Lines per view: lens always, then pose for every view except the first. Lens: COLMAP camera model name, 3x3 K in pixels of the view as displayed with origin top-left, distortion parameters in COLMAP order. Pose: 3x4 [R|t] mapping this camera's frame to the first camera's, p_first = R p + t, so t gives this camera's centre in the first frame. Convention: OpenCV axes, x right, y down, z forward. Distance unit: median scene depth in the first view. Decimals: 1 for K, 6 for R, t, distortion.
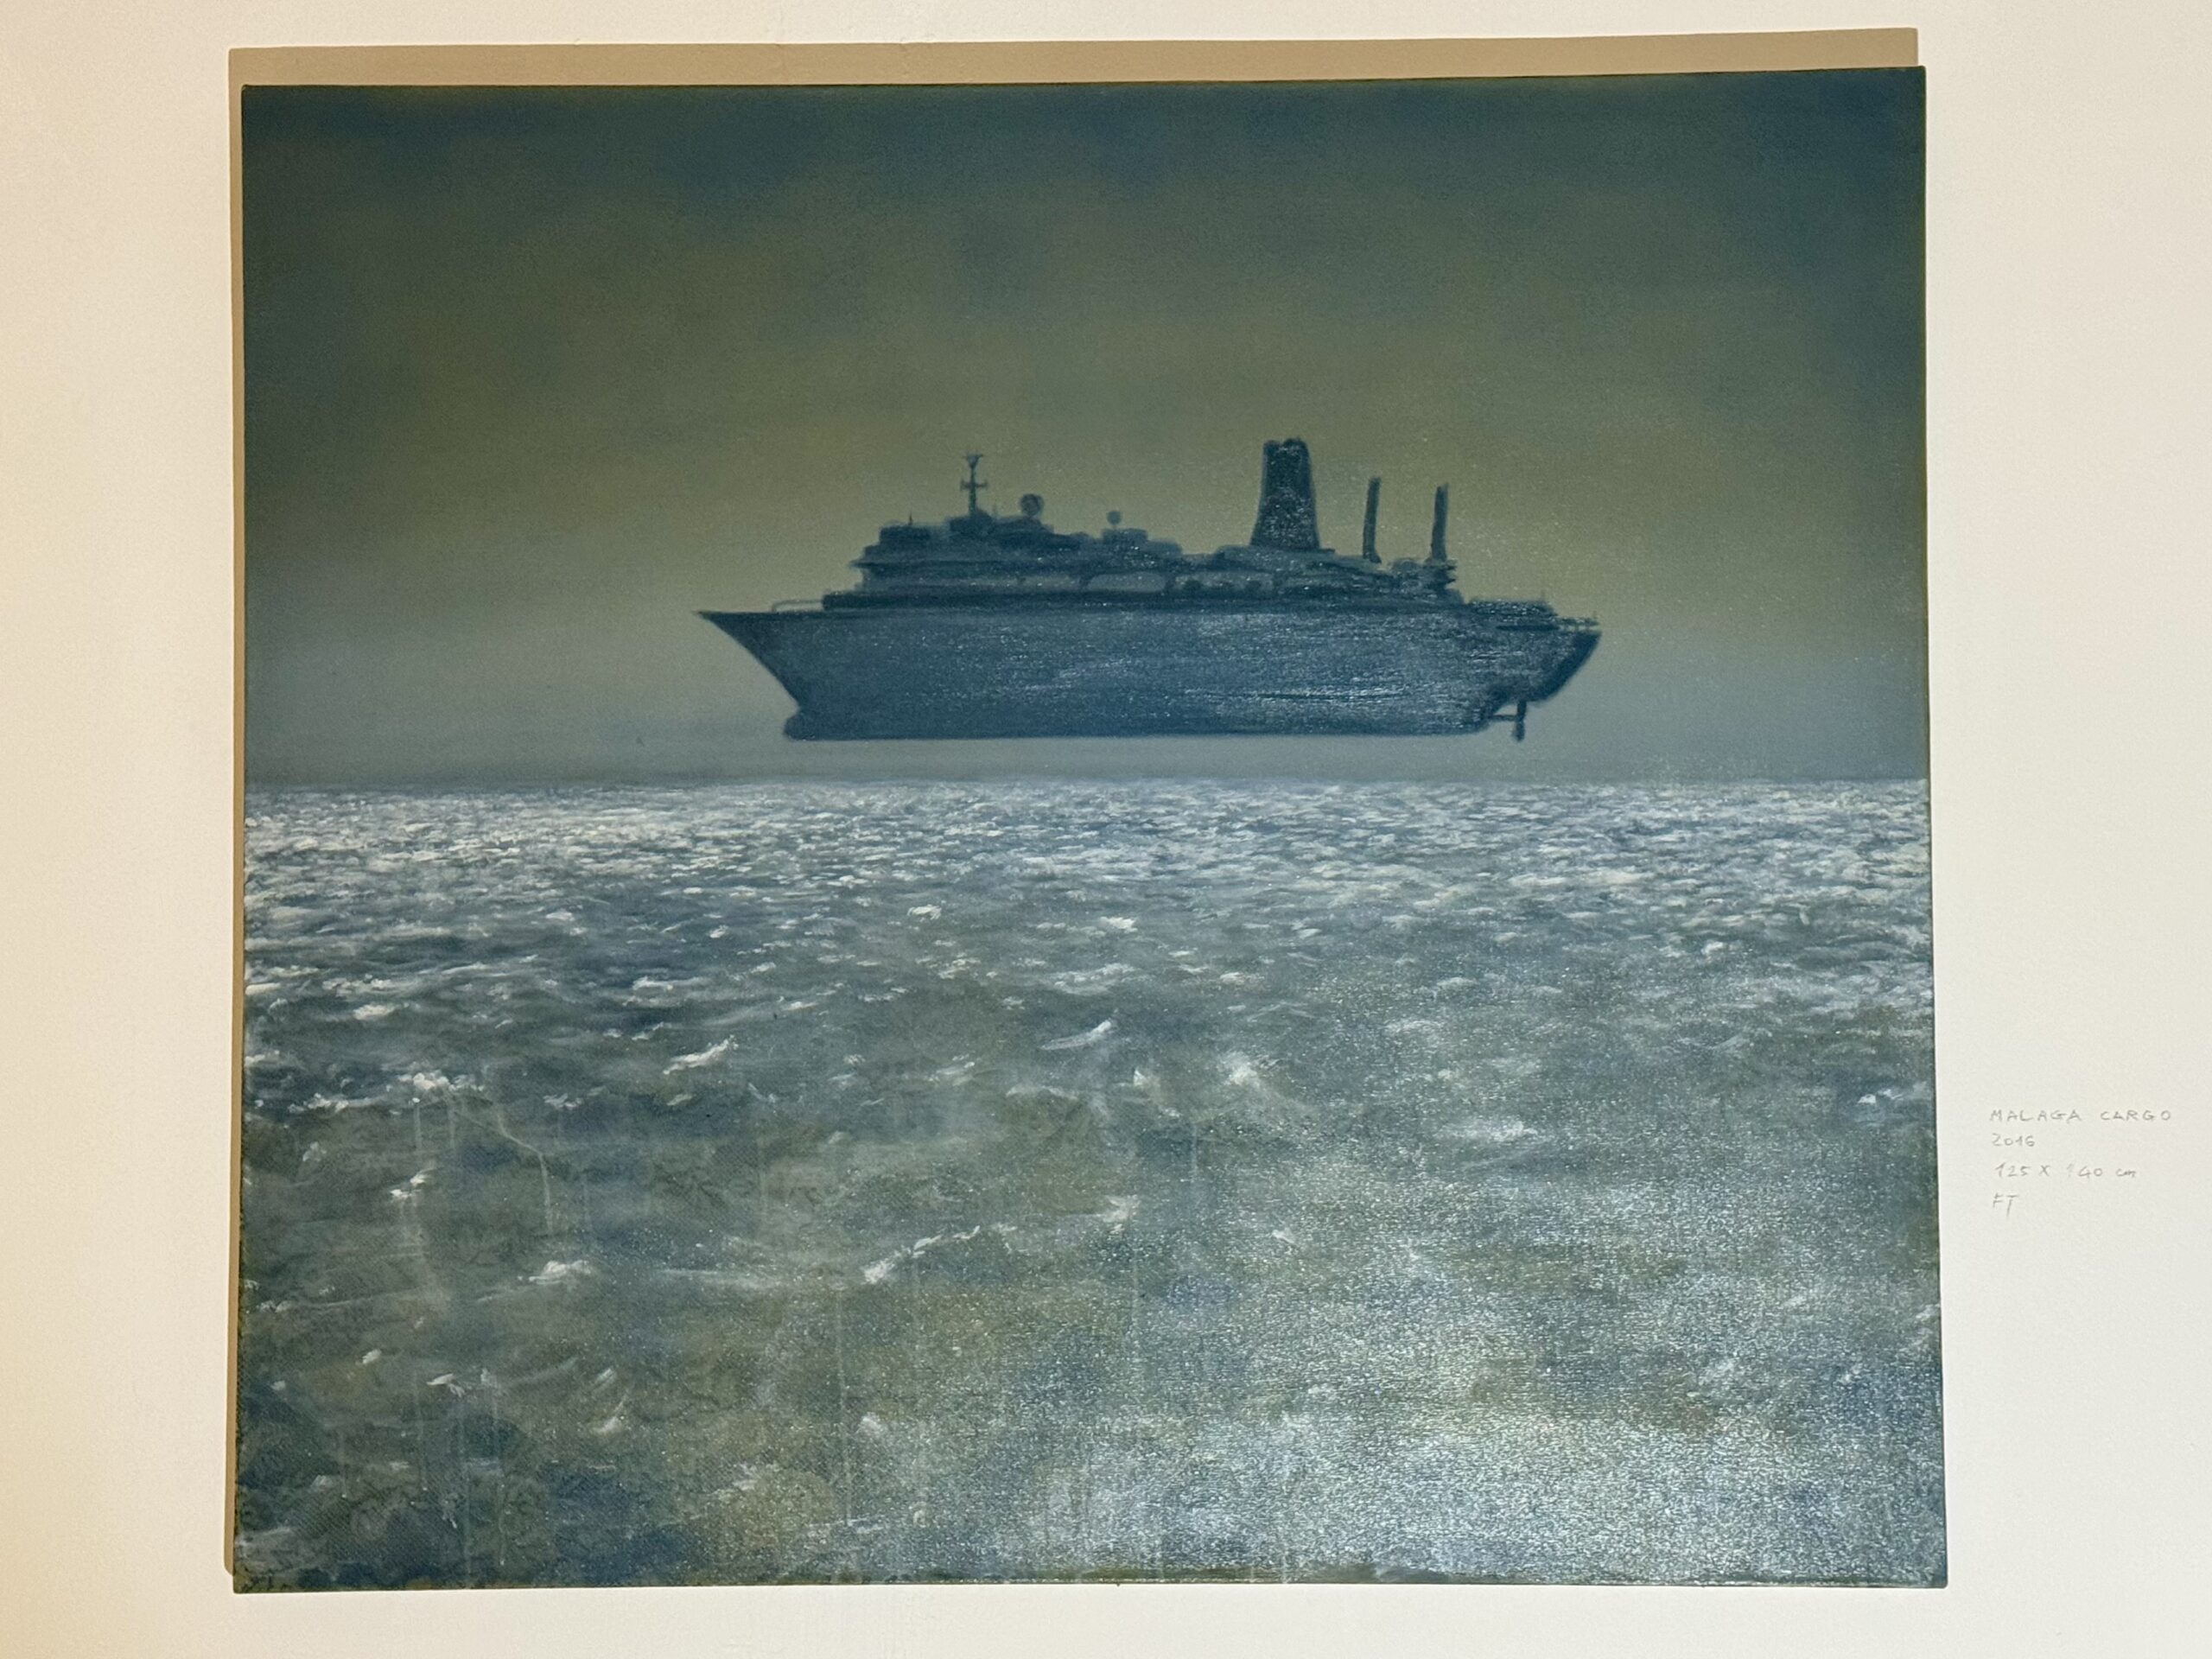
lens RADIAL K [[3677.5, 0, 1109.2], [0, 3677.5, 837.0], [0, 0, 1]] dist [0.291389, 0.000000]
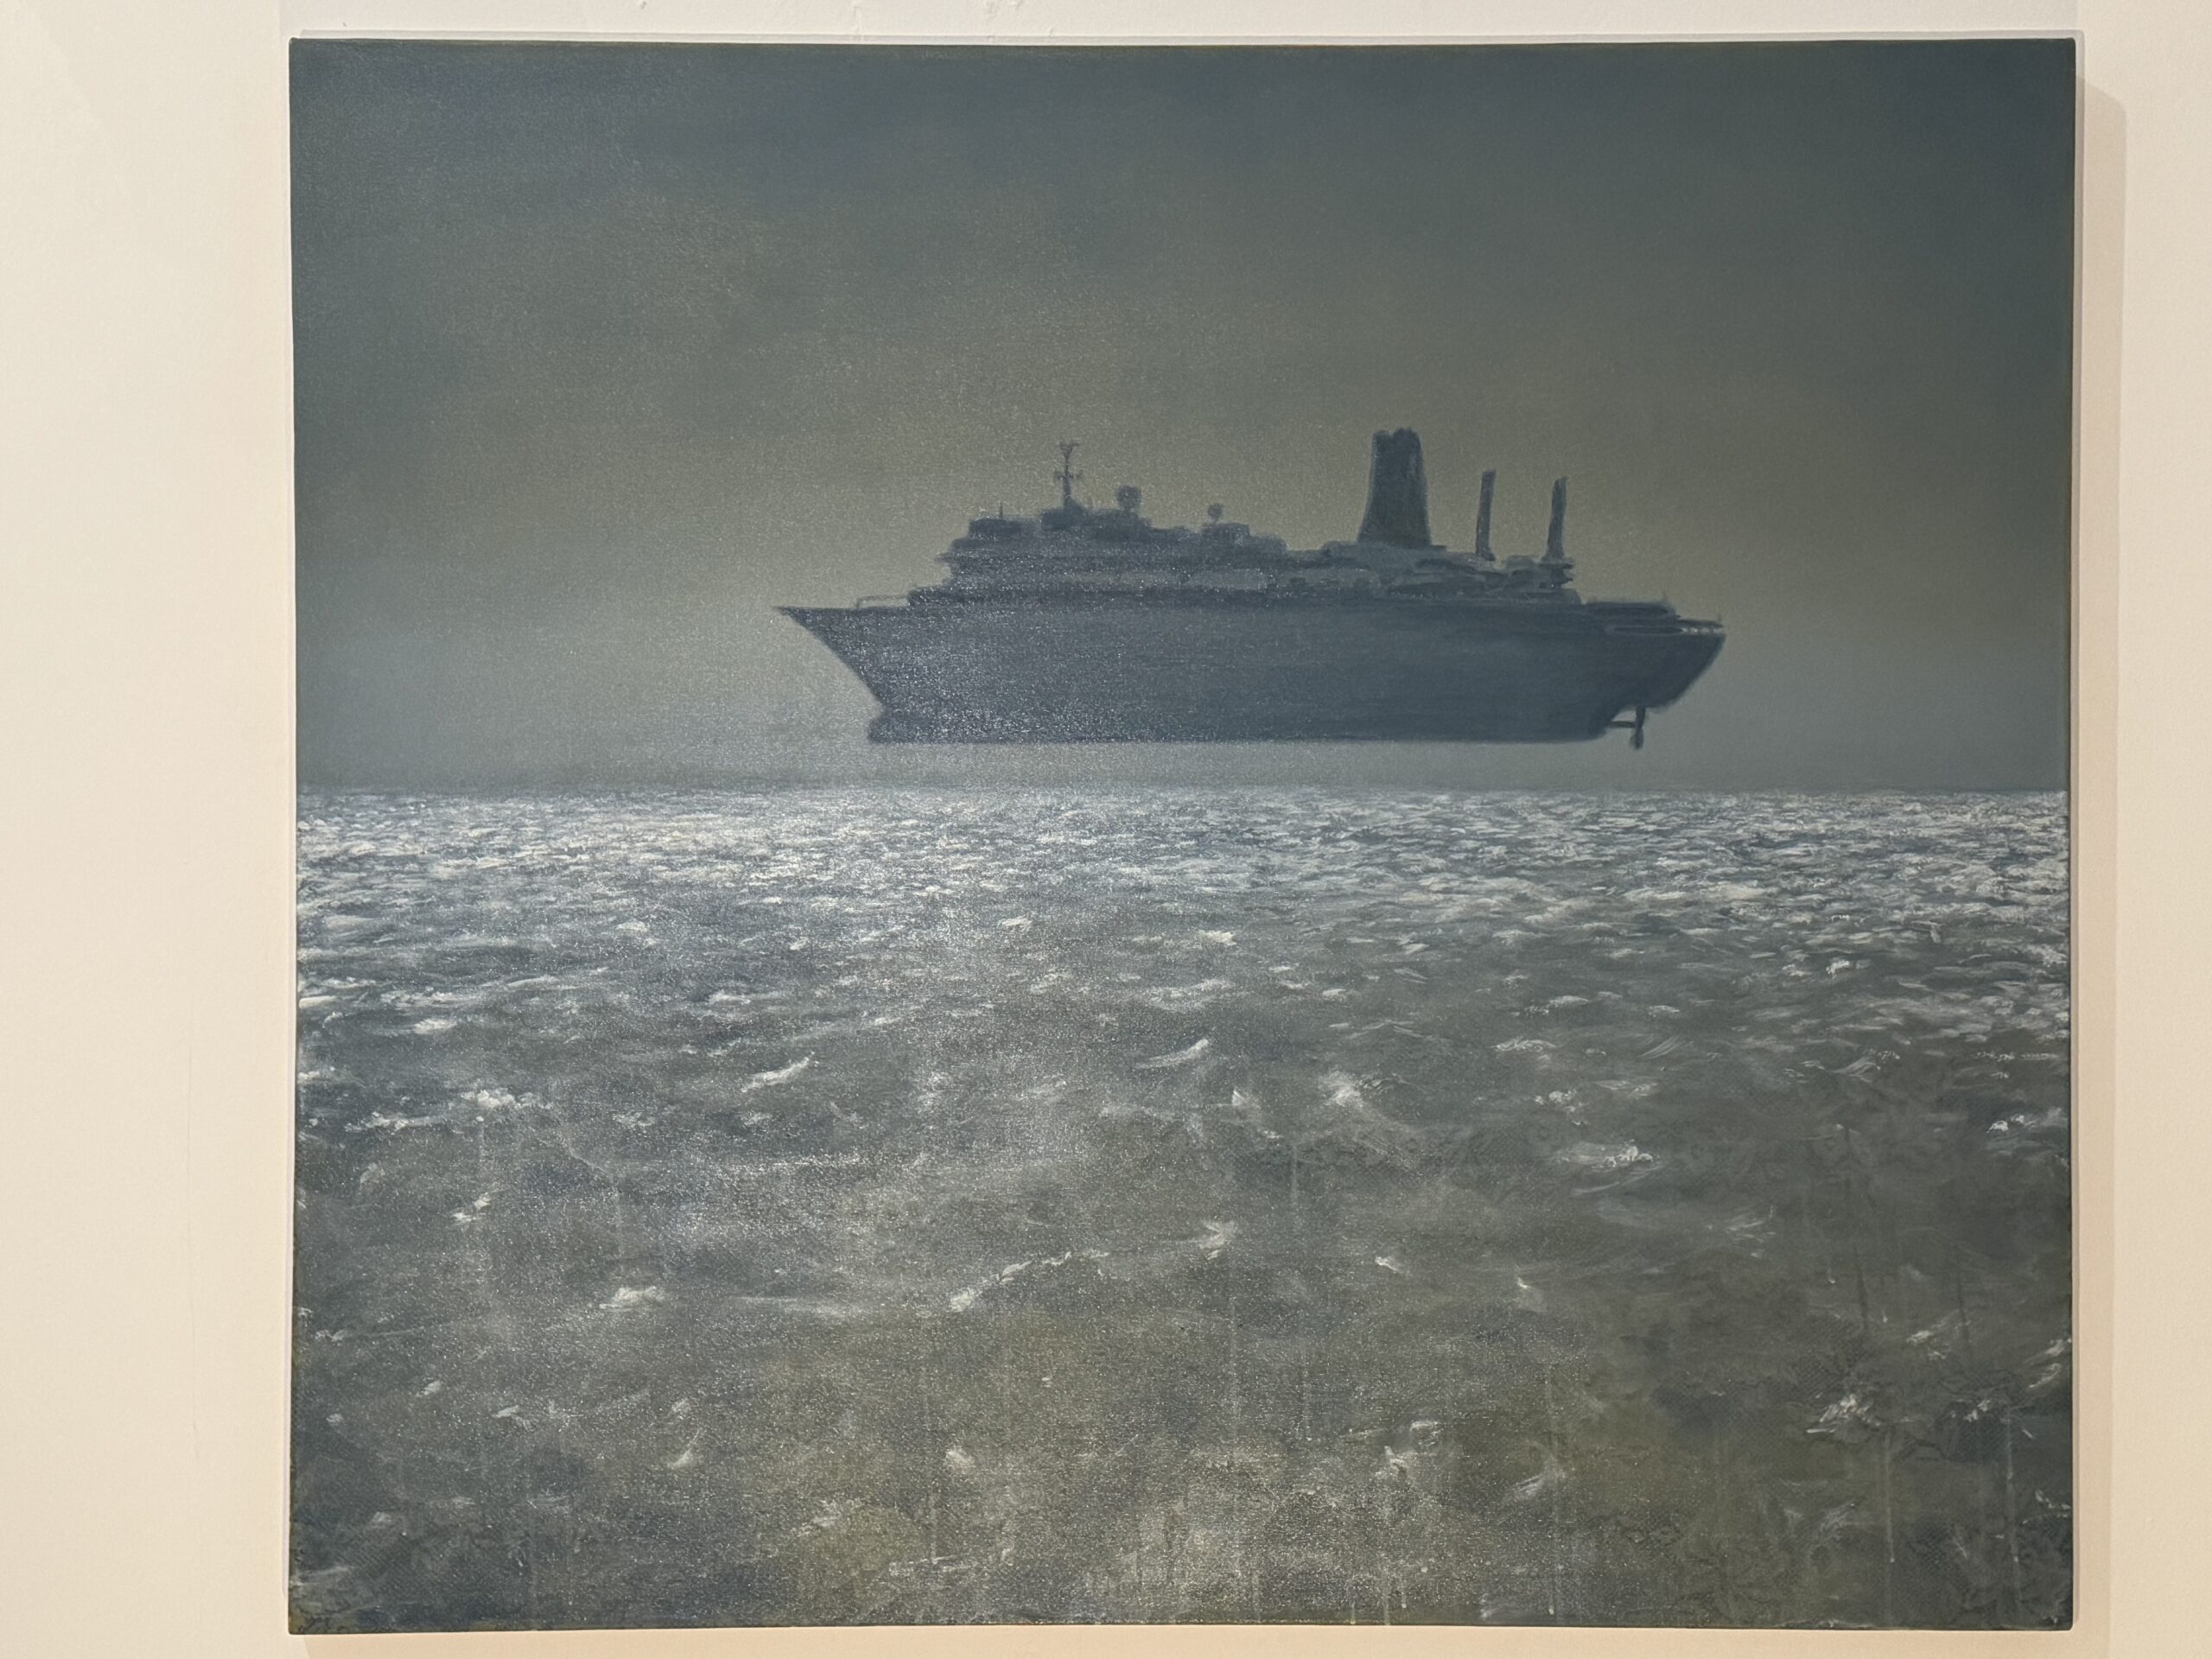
lens RADIAL K [[2771.6, 0, 1111.5], [0, 2771.6, 821.0], [0, 0, 1]] dist [0.156070, 0.000000]
pose [[0.999566, 0.004860, -0.029047, -0.004078], [-0.005258, 0.999893, -0.013645, 0.003294], [0.028977, 0.013792, 0.999485, 0.278653]]
